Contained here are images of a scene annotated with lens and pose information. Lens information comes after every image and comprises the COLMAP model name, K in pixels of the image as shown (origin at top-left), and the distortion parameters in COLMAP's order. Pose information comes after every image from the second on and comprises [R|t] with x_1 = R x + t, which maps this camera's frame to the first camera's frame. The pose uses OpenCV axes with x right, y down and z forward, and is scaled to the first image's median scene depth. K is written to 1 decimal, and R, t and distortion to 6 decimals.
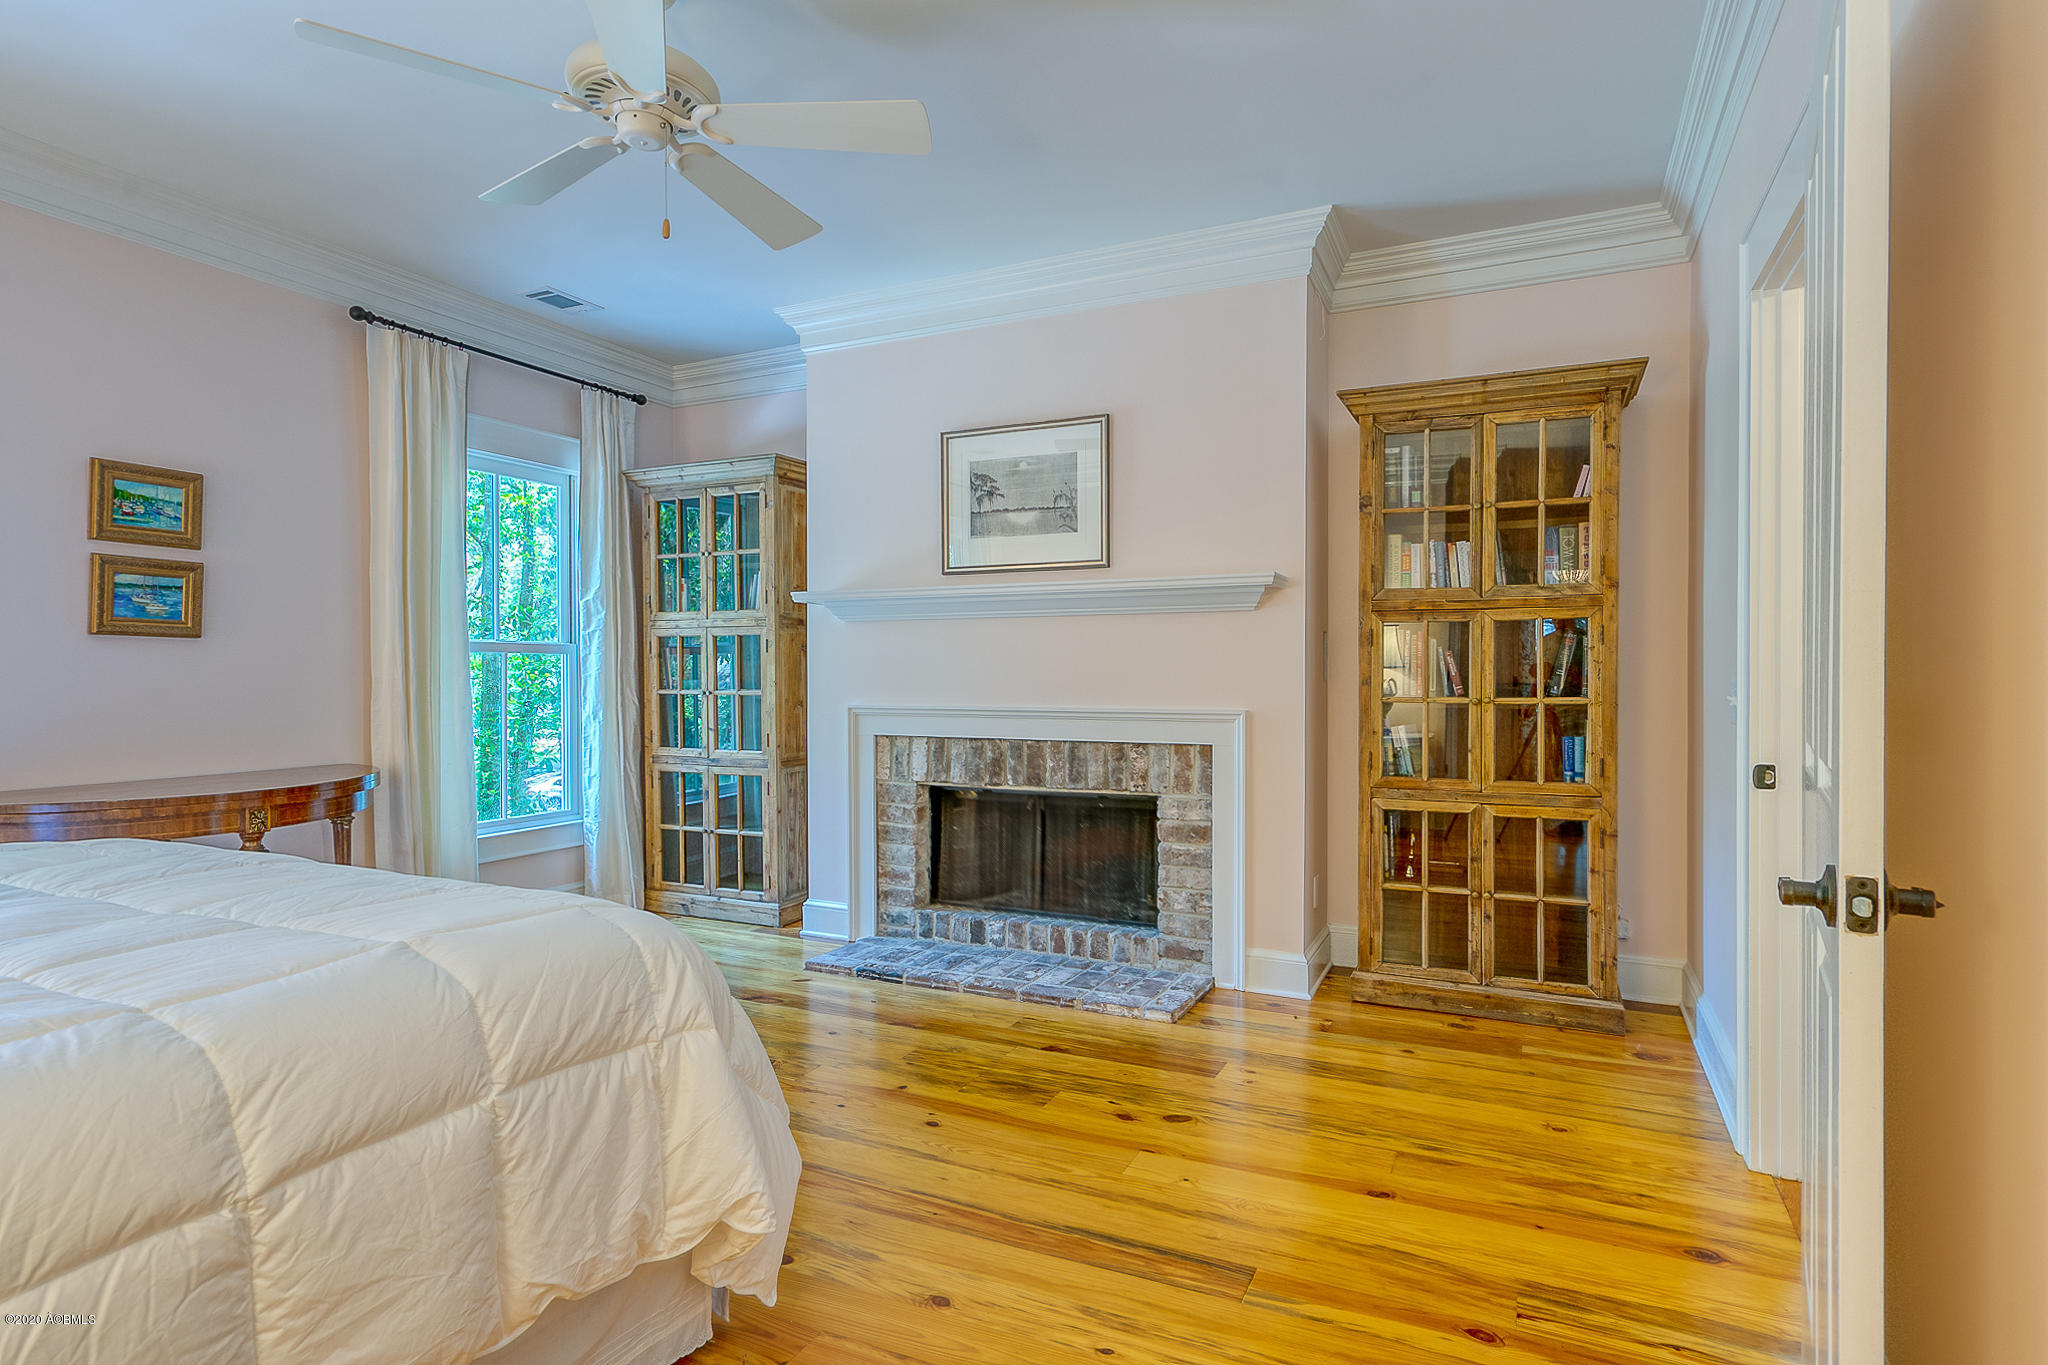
lens RADIAL K [[1049.4, 0, 1034.2], [0, 1049.4, 681.1], [0, 0, 1]] dist [0.000923, -0.000258]
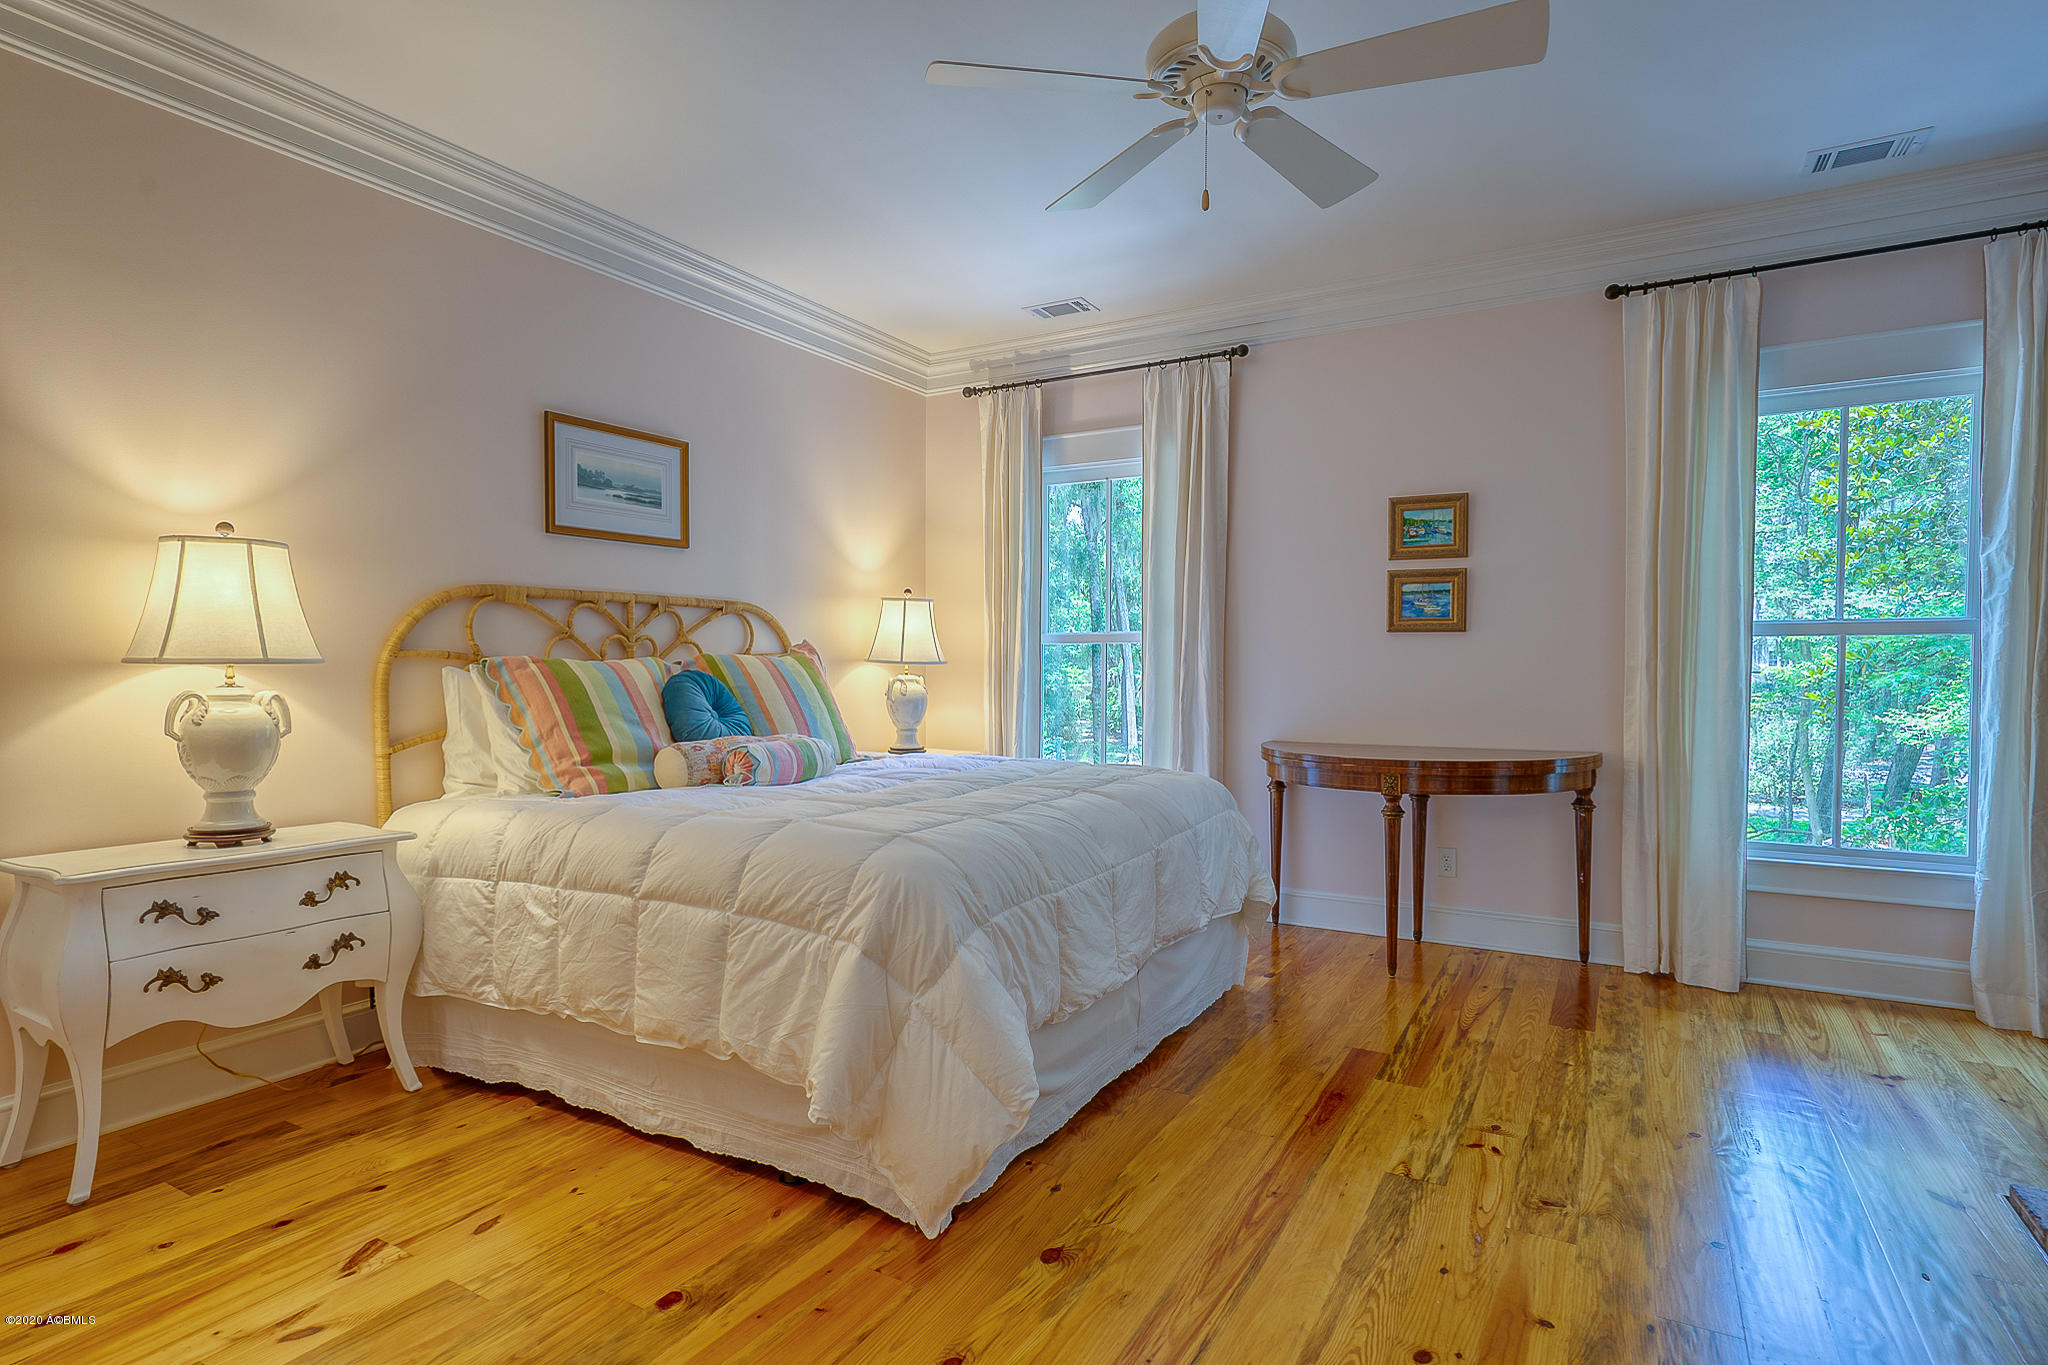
lens RADIAL K [[1049.4, 0, 1033.0], [0, 1049.4, 681.6], [0, 0, 1]] dist [0.000923, -0.000258]
pose [[-0.079351, 0.017517, -0.996693, 0.439465], [-0.007519, 0.999807, 0.018170, -0.003023], [0.996818, 0.008936, -0.079204, 0.636109]]
